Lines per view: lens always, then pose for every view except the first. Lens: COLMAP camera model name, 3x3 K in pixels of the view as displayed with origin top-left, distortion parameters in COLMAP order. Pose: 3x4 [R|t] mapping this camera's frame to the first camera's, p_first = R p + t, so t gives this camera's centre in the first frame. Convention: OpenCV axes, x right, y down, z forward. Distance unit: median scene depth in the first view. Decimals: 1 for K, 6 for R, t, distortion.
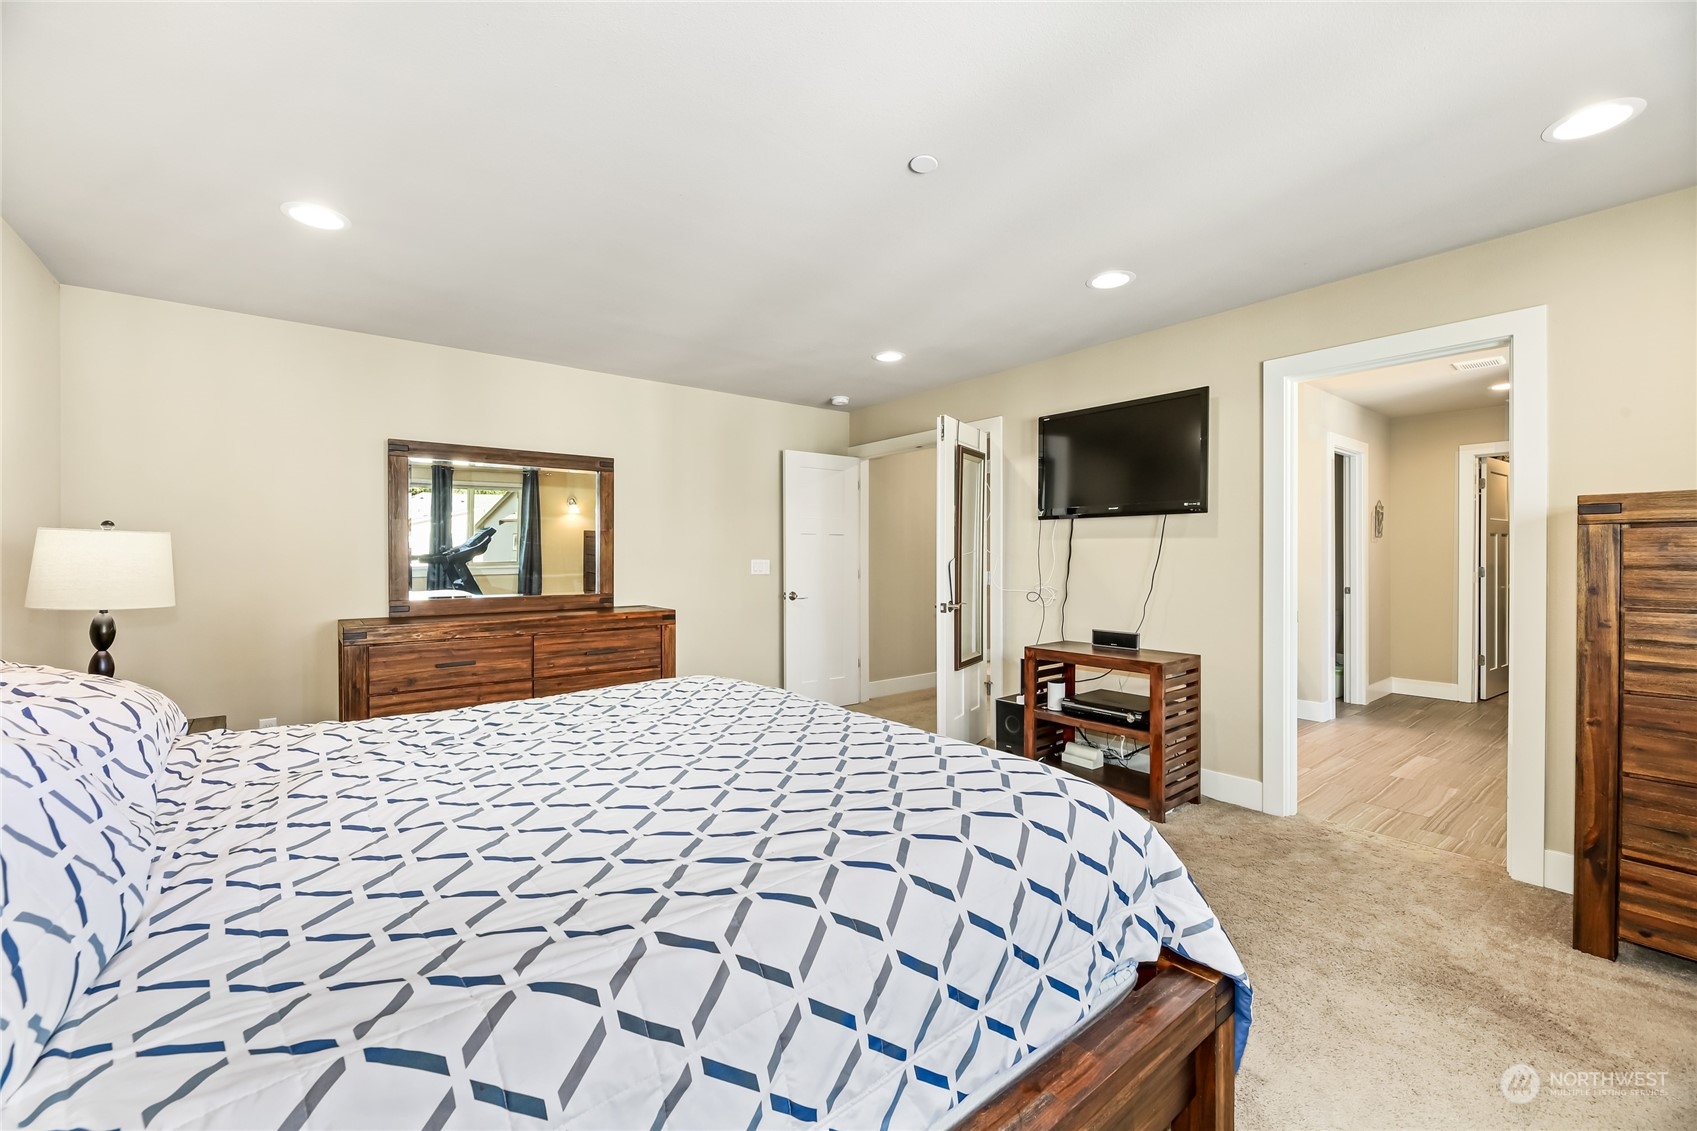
lens RADIAL K [[689.6, 0, 855.9], [0, 689.6, 568.1], [0, 0, 1]] dist [0.000983, -0.002693]
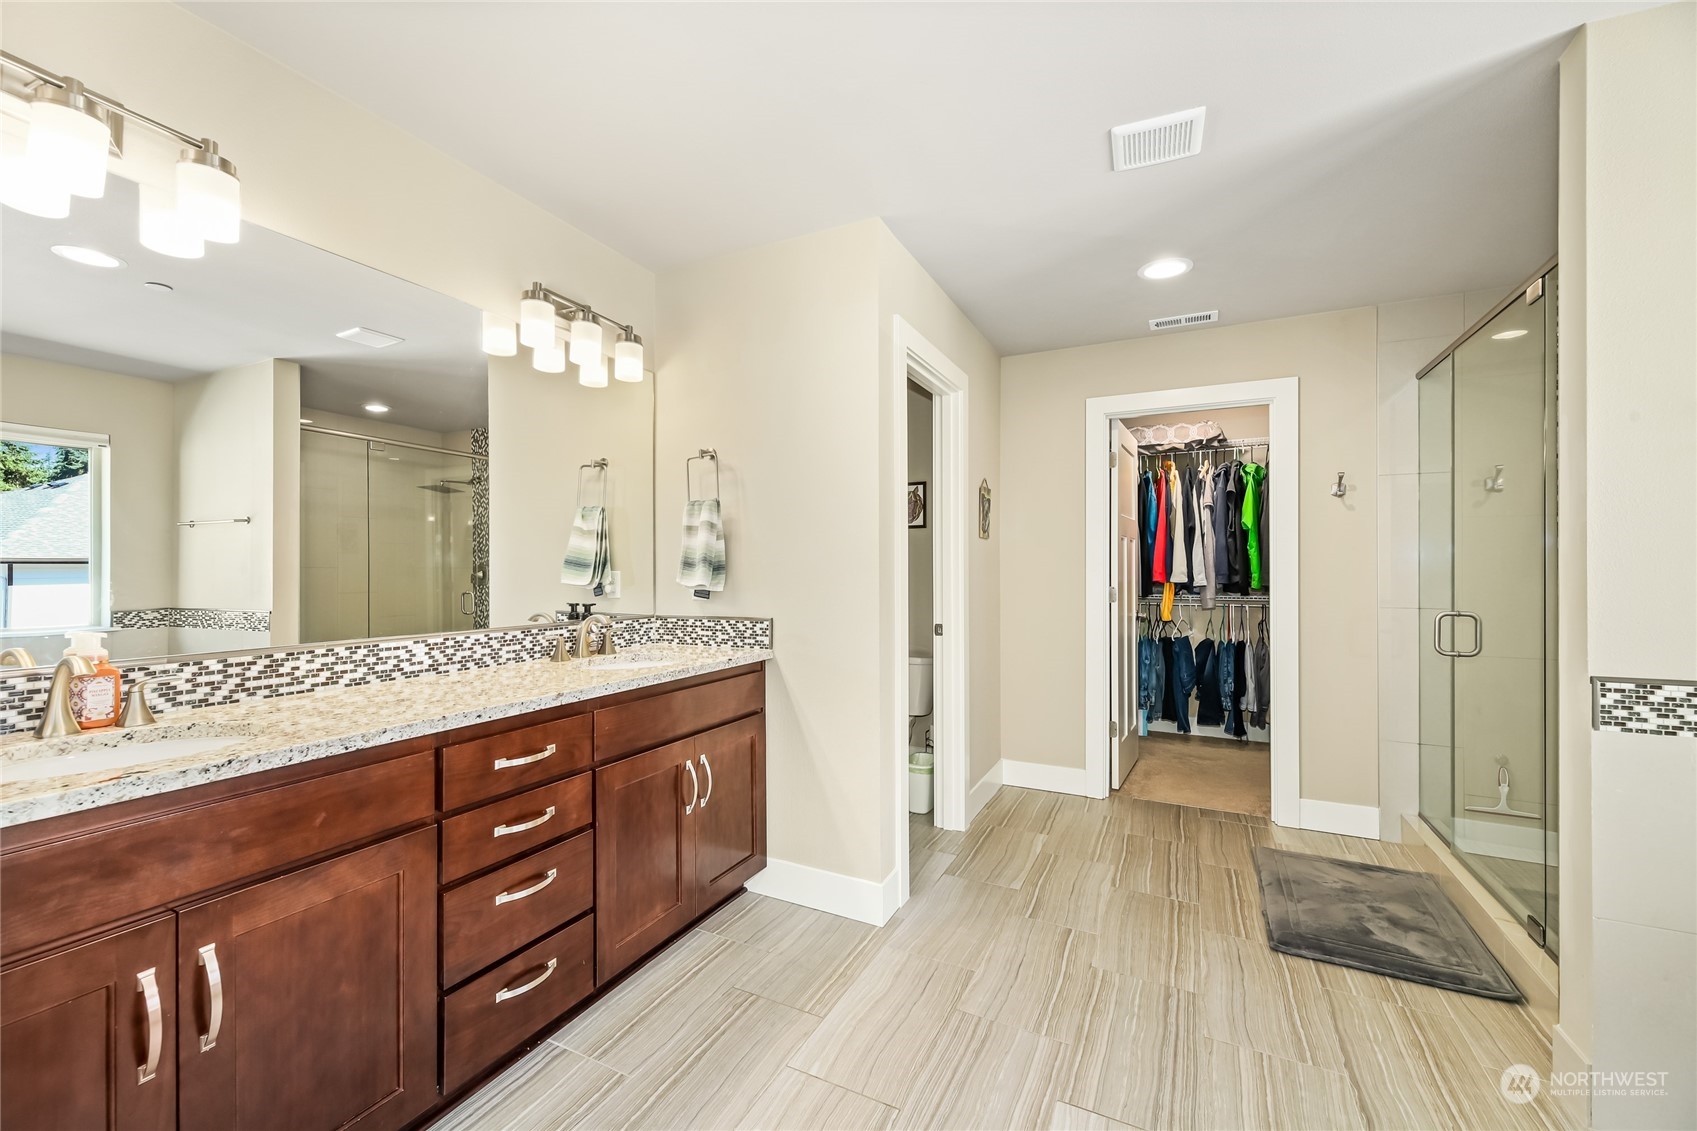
lens RADIAL K [[689.6, 0, 844.0], [0, 689.6, 564.9], [0, 0, 1]] dist [0.000983, -0.002693]
pose [[0.908438, 0.004869, 0.417990, 0.401346], [0.000303, 0.999924, -0.012305, -0.014926], [-0.418019, 0.011305, 0.908368, 0.510478]]
